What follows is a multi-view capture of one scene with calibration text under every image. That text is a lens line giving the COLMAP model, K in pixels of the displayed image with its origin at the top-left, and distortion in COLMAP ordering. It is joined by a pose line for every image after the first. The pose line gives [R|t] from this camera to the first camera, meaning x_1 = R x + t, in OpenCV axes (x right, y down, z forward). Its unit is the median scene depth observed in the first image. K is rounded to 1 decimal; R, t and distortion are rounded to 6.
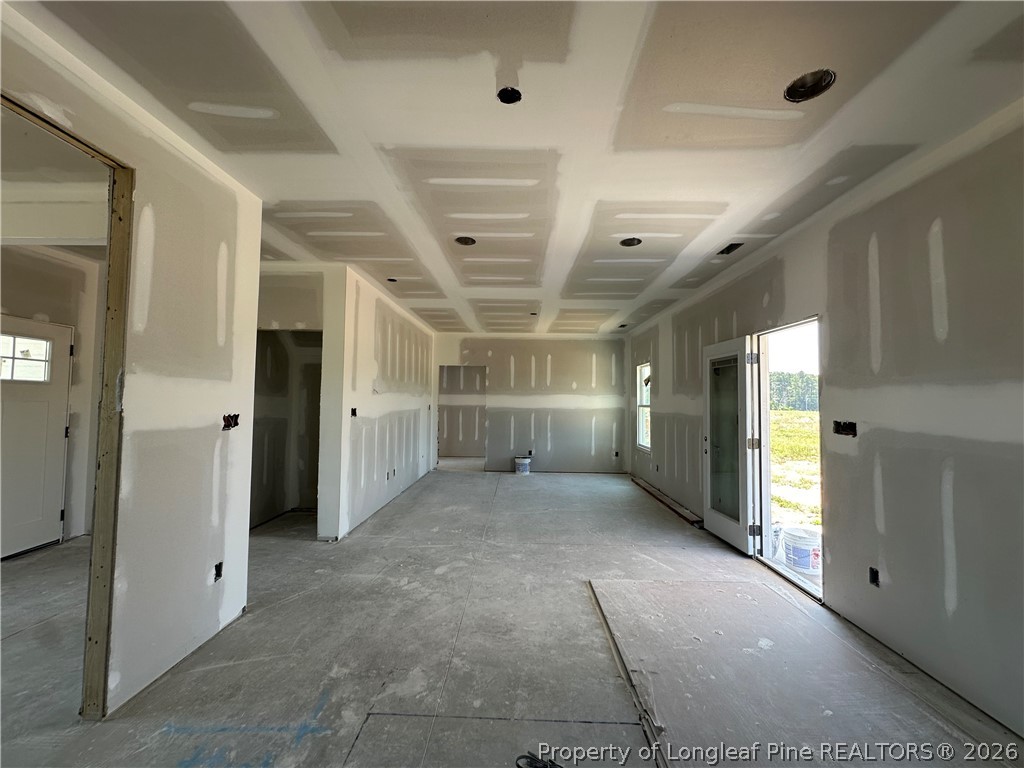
lens RADIAL K [[408.8, 0, 511.9], [0, 408.8, 385.6], [0, 0, 1]] dist [-0.005031, 0.001281]
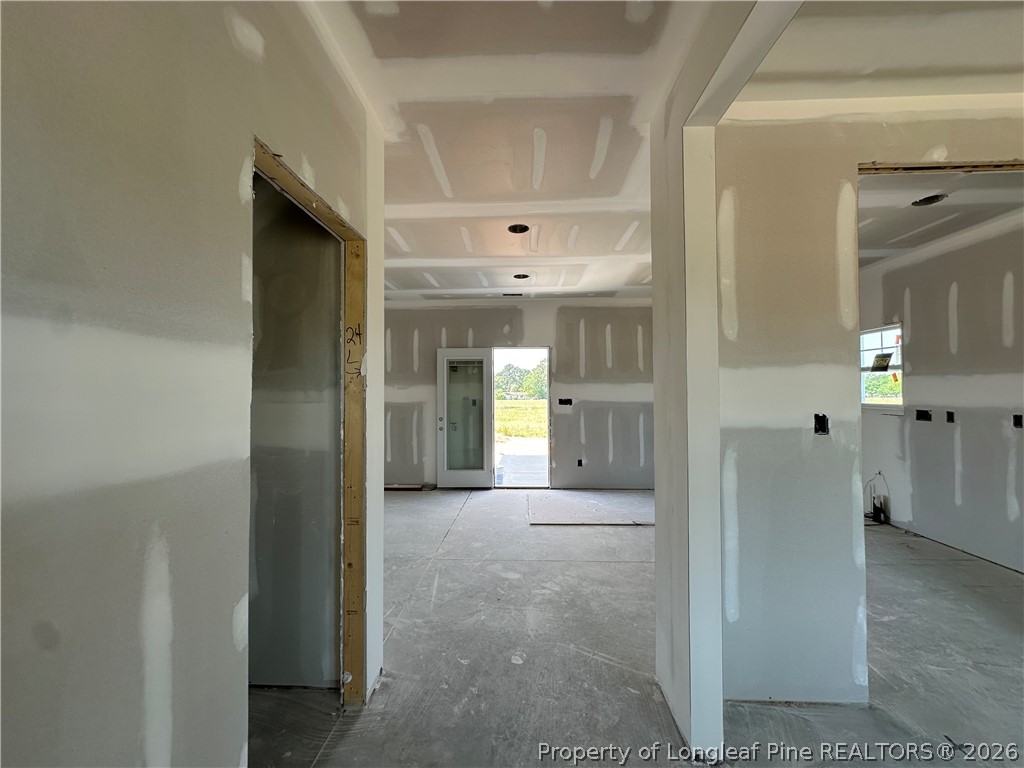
lens RADIAL K [[408.8, 0, 511.3], [0, 408.8, 385.3], [0, 0, 1]] dist [-0.005031, 0.001281]
pose [[0.019221, 0.002045, 0.999813, -1.237810], [-0.032109, 0.999483, -0.001427, 0.025055], [-0.999300, -0.032076, 0.019277, 1.120793]]
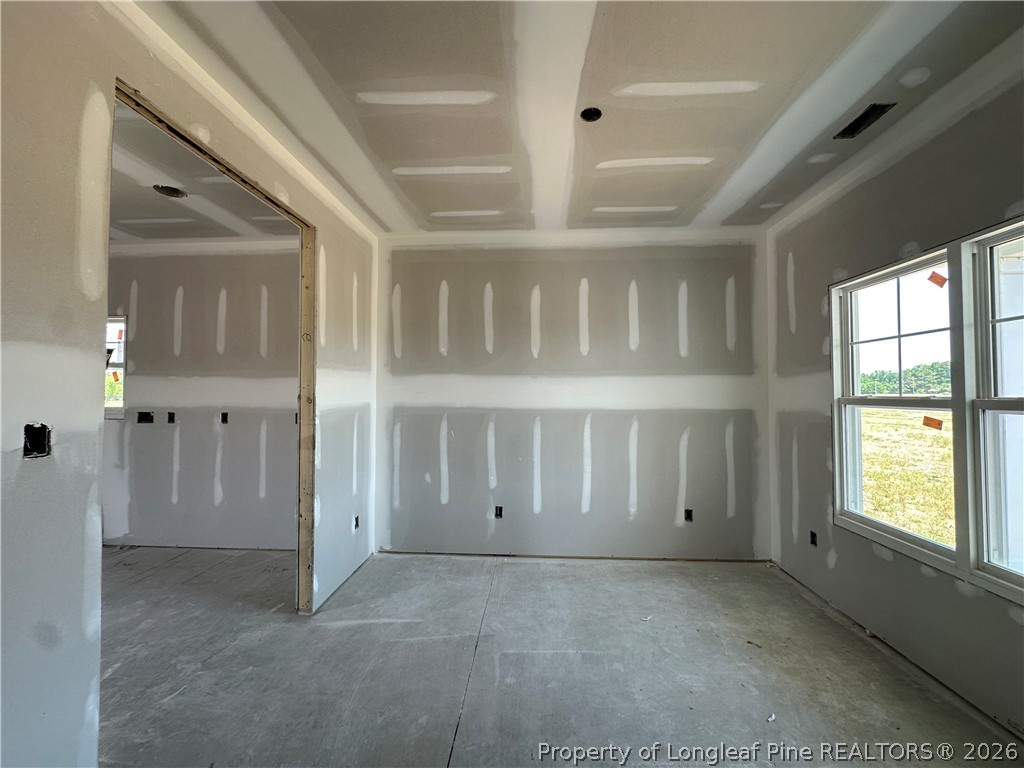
lens RADIAL K [[408.8, 0, 512.2], [0, 408.8, 380.9], [0, 0, 1]] dist [-0.005031, 0.001281]
pose [[-0.999310, -0.011245, 0.035408, -1.070662], [-0.013494, 0.997863, -0.063931, 0.030292], [-0.034614, -0.064365, -0.997326, 1.031790]]
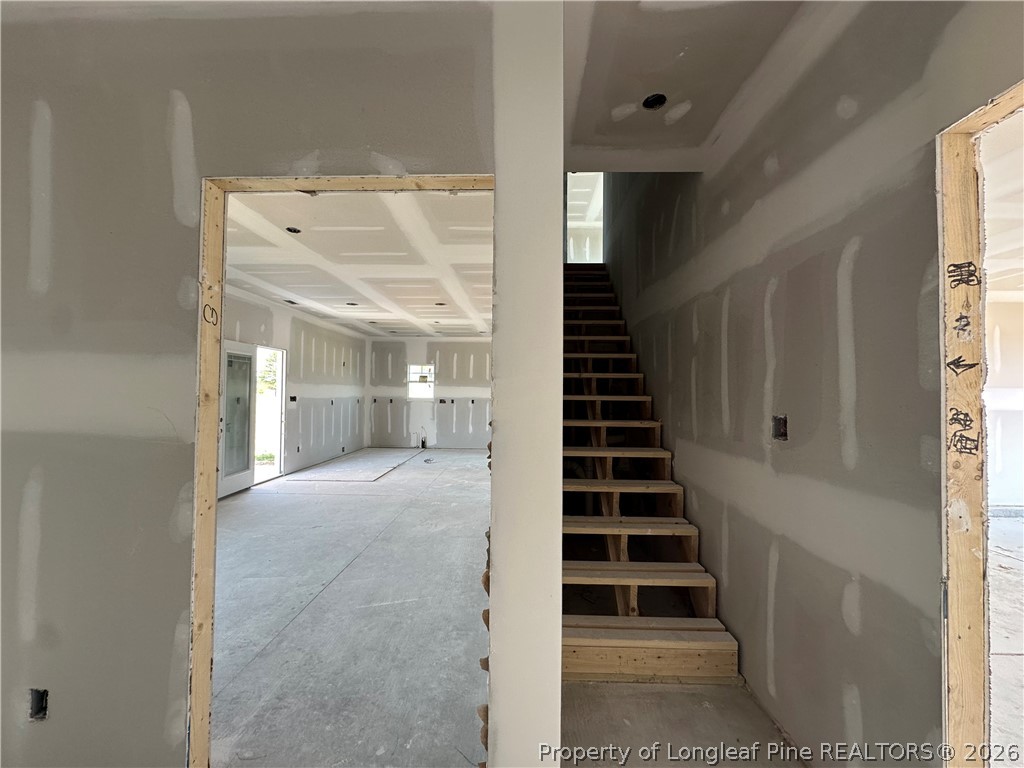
lens RADIAL K [[408.8, 0, 511.1], [0, 408.8, 382.6], [0, 0, 1]] dist [-0.005031, 0.001281]
pose [[-0.999739, -0.020899, 0.009218, -0.515421], [-0.021427, 0.997879, -0.061464, 0.117705], [-0.007914, -0.061645, -0.998067, 3.189120]]
